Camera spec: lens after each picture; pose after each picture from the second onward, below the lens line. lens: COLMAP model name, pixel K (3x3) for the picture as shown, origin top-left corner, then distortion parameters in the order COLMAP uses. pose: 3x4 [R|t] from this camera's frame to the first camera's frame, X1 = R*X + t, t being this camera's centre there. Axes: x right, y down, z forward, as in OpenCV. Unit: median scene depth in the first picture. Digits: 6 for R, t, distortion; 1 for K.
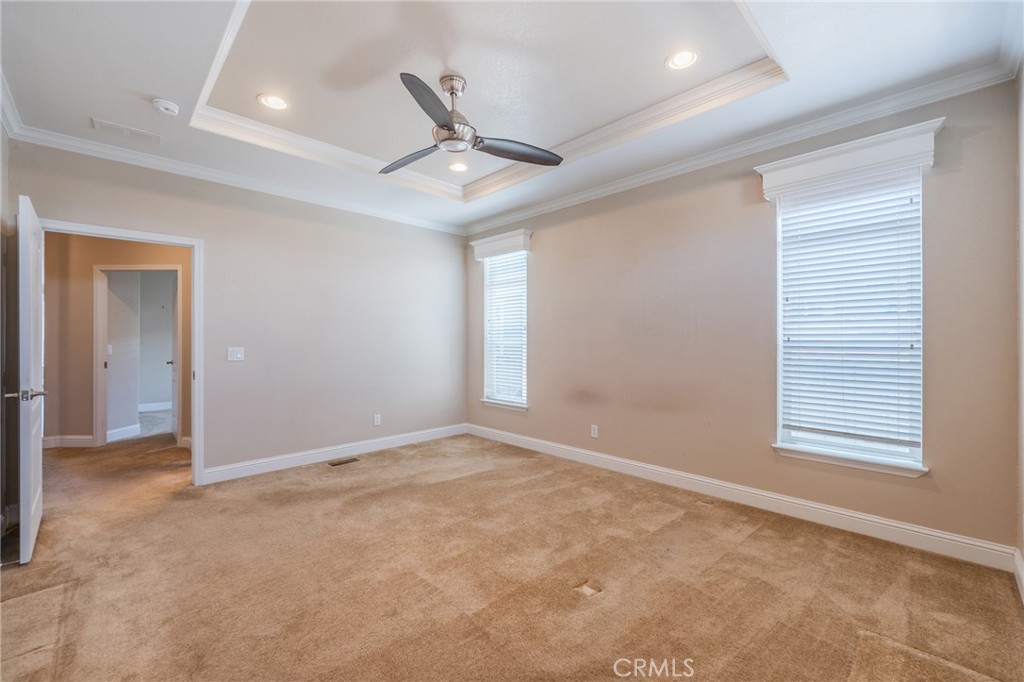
lens RADIAL K [[416.3, 0, 513.3], [0, 416.3, 337.3], [0, 0, 1]] dist [-0.001237, -0.000337]
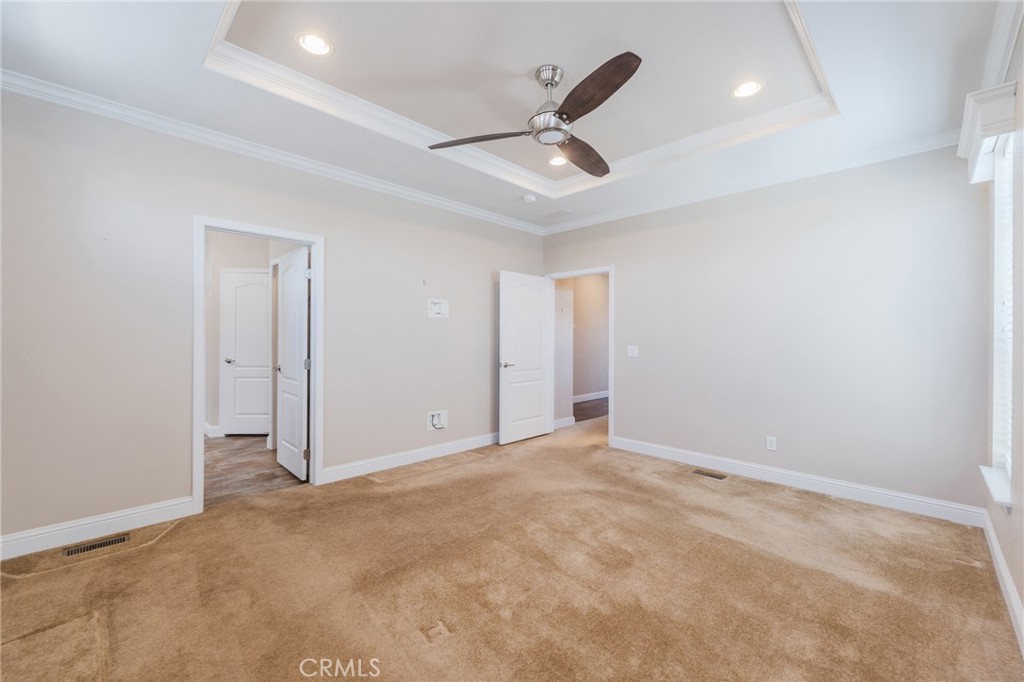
lens RADIAL K [[416.3, 0, 513.4], [0, 416.3, 340.3], [0, 0, 1]] dist [-0.001237, -0.000337]
pose [[0.014547, 0.004110, -0.999886, 0.592738], [-0.002774, 0.999988, 0.004070, 0.003849], [0.999890, 0.002714, 0.014558, 0.661504]]
